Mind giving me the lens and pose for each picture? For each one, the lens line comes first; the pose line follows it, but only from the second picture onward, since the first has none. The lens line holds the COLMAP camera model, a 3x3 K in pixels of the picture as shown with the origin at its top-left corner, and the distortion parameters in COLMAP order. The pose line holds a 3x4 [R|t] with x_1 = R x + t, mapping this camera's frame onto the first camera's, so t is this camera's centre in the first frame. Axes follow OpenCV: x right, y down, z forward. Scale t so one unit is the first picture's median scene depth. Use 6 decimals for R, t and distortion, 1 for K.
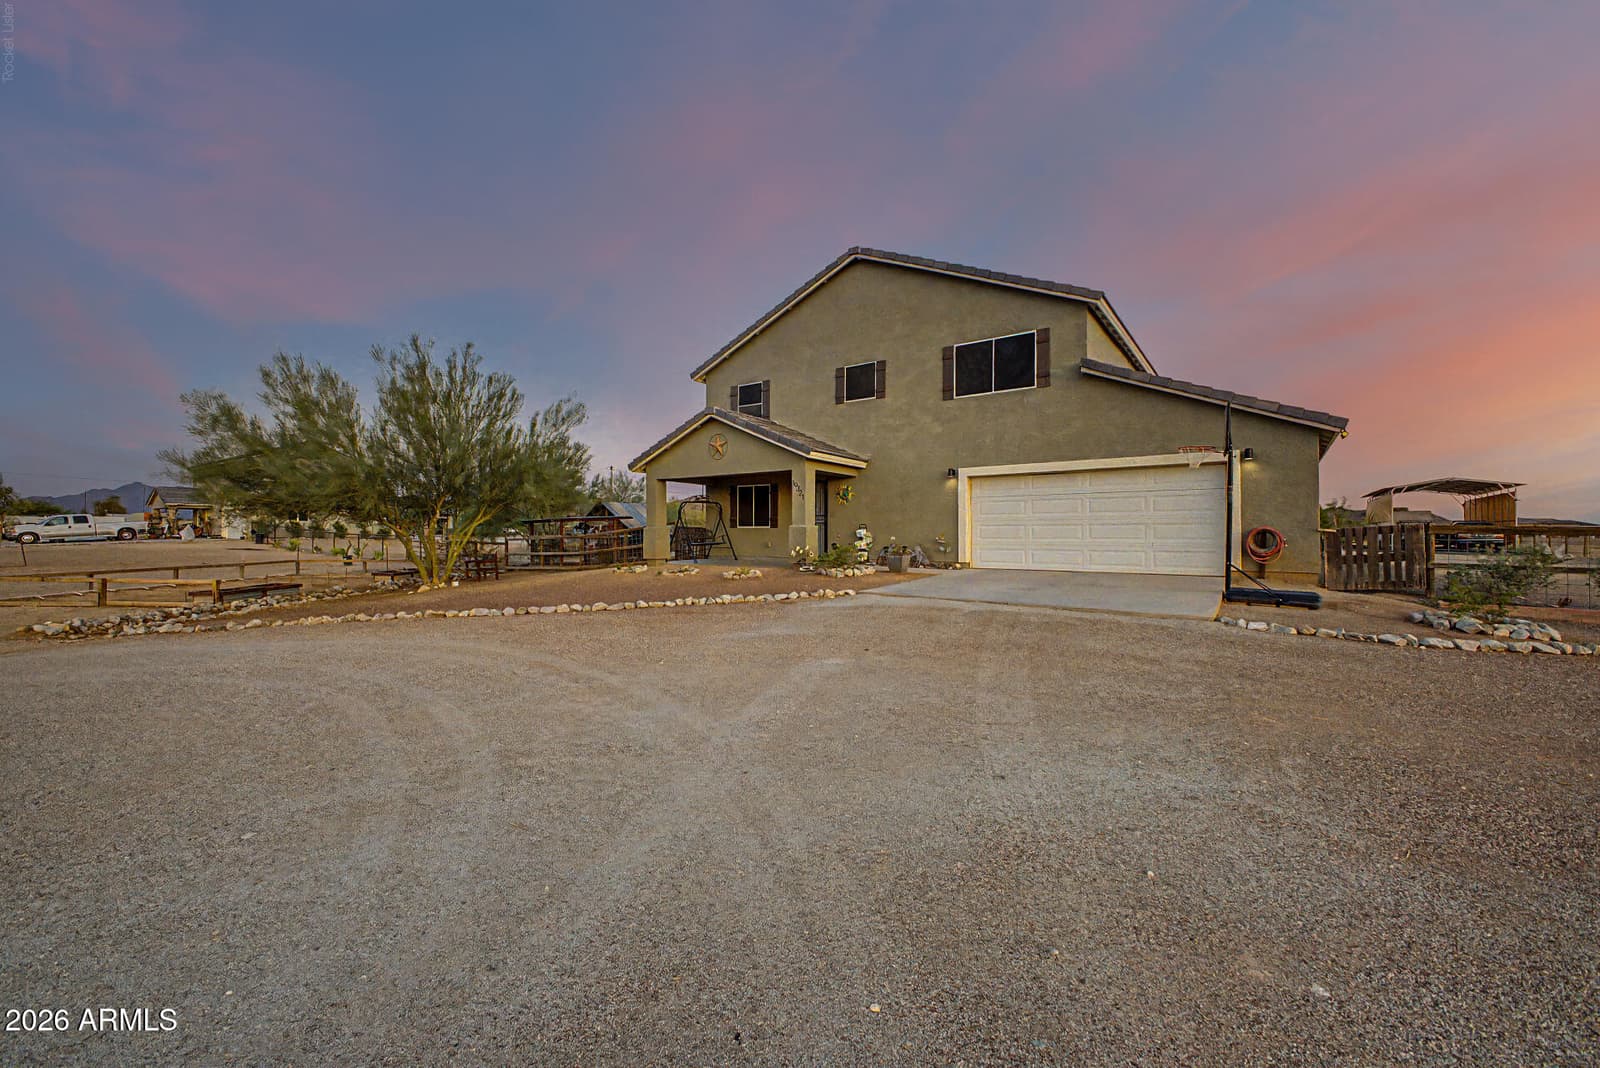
lens RADIAL K [[620.1, 0, 796.0], [0, 620.1, 534.2], [0, 0, 1]] dist [0.002143, 0.000139]
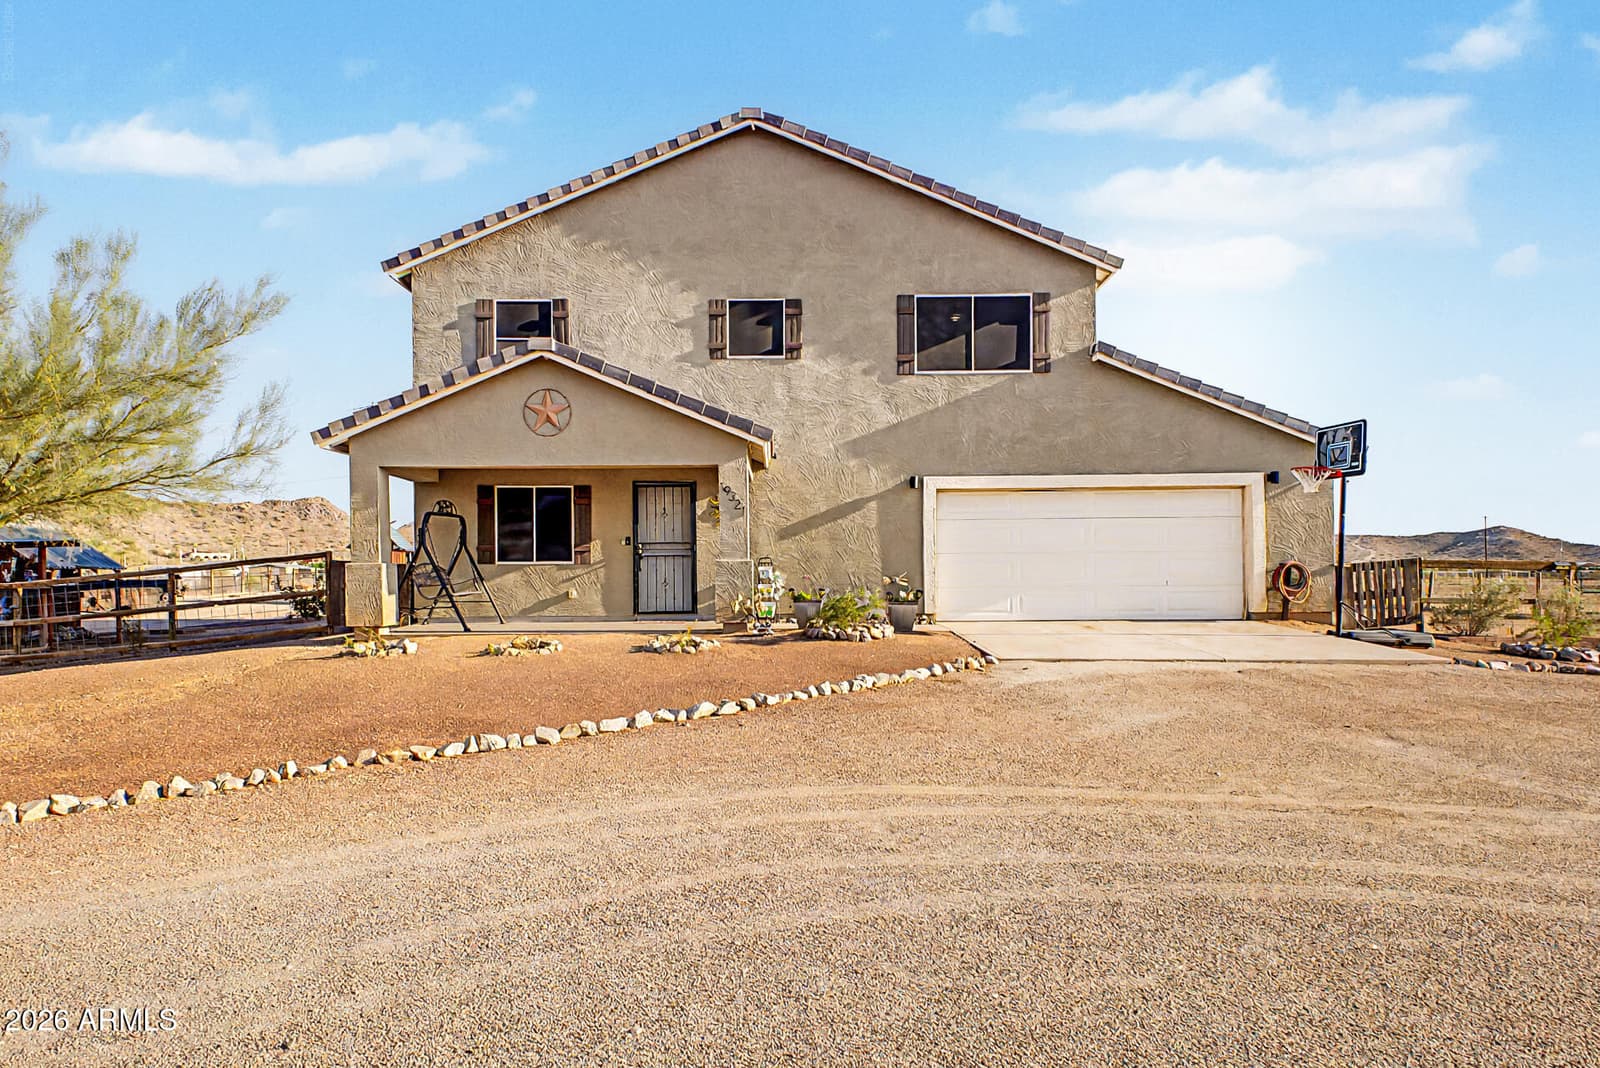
lens RADIAL K [[986.6, 0, 800.8], [0, 986.6, 586.2], [0, 0, 1]] dist [0.004262, -0.001149]
pose [[0.819233, -0.010795, 0.573360, -0.473119], [0.008023, 0.999941, 0.007362, 0.005755], [-0.573405, -0.001431, 0.819271, 0.185626]]
